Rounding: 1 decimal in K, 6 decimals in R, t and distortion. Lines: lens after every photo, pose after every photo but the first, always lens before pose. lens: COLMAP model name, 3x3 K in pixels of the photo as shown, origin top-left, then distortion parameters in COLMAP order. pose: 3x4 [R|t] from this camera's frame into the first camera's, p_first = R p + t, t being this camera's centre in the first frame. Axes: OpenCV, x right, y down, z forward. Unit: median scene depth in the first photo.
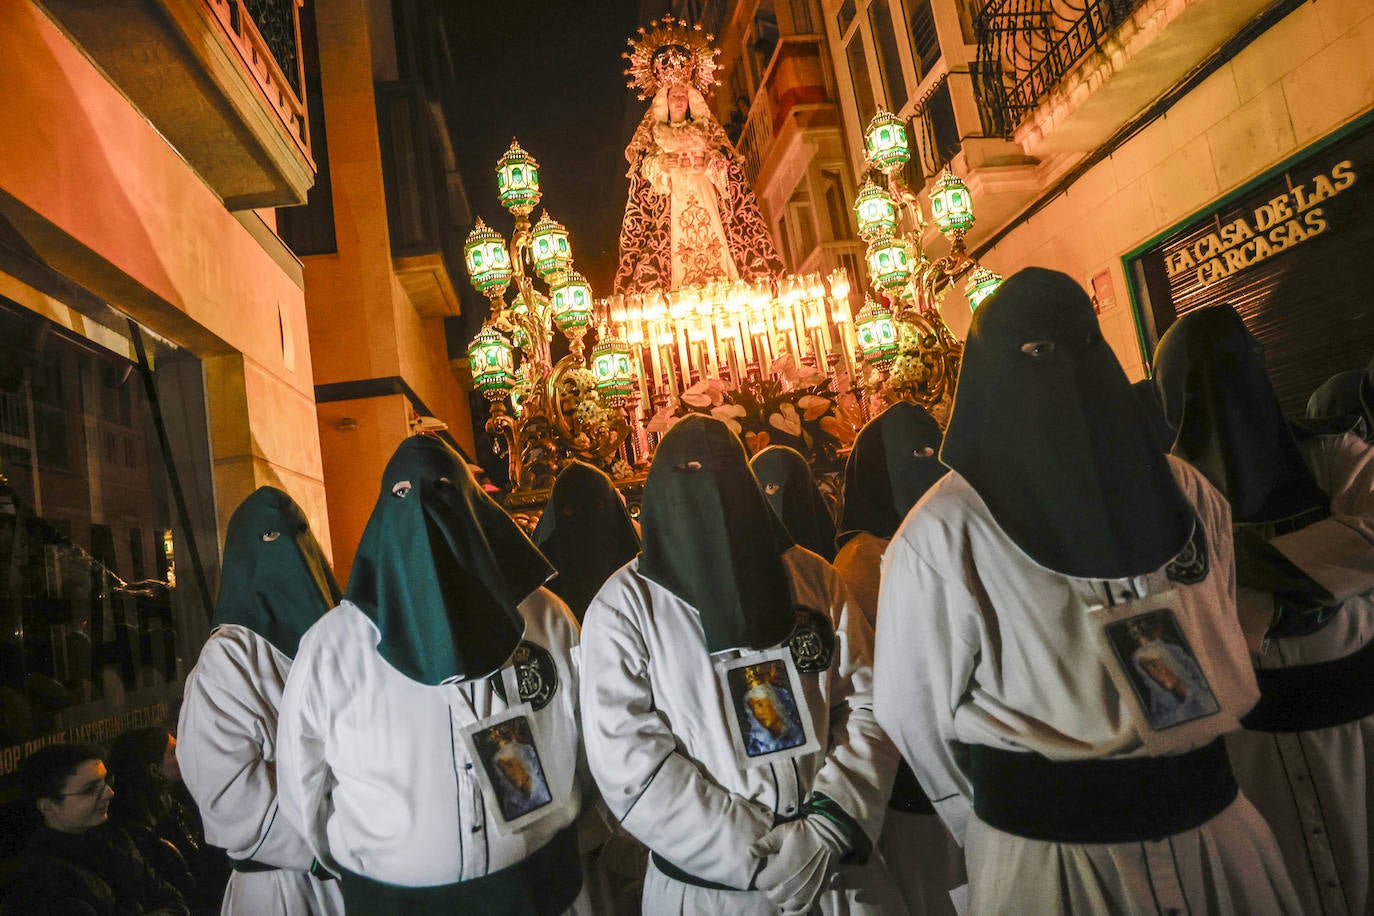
lens RADIAL K [[929.5, 0, 687.0], [0, 929.5, 458.0], [0, 0, 1]] dist [-0.066841, -0.000050]
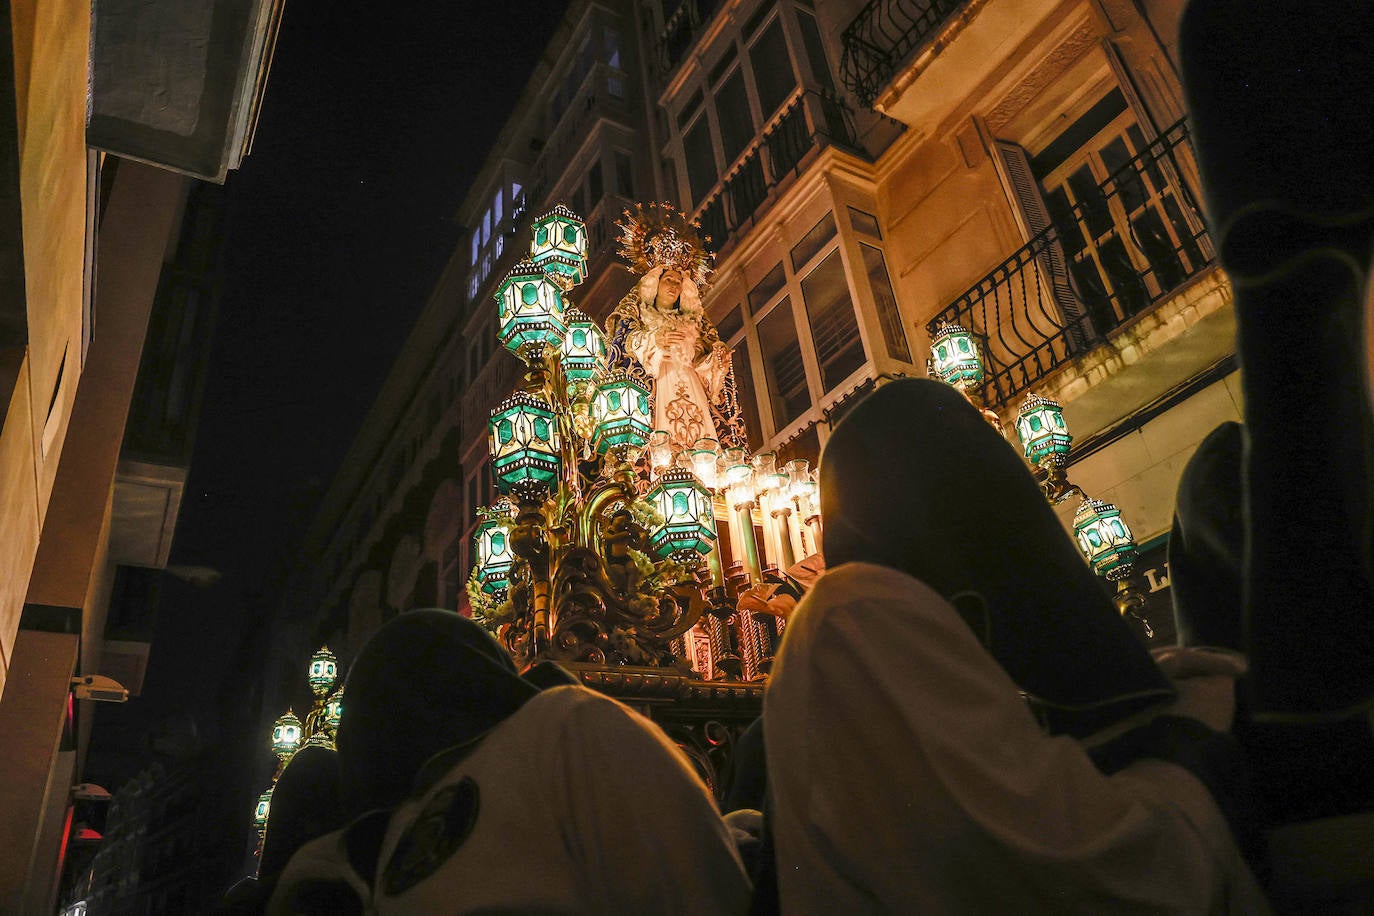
lens RADIAL K [[929.5, 0, 687.0], [0, 929.5, 458.0], [0, 0, 1]] dist [-0.066841, -0.000050]
pose [[0.916203, 0.234531, 0.324911, -0.246538], [-0.075040, 0.896904, -0.435812, 0.123811], [-0.393626, 0.374911, 0.839345, 0.365596]]
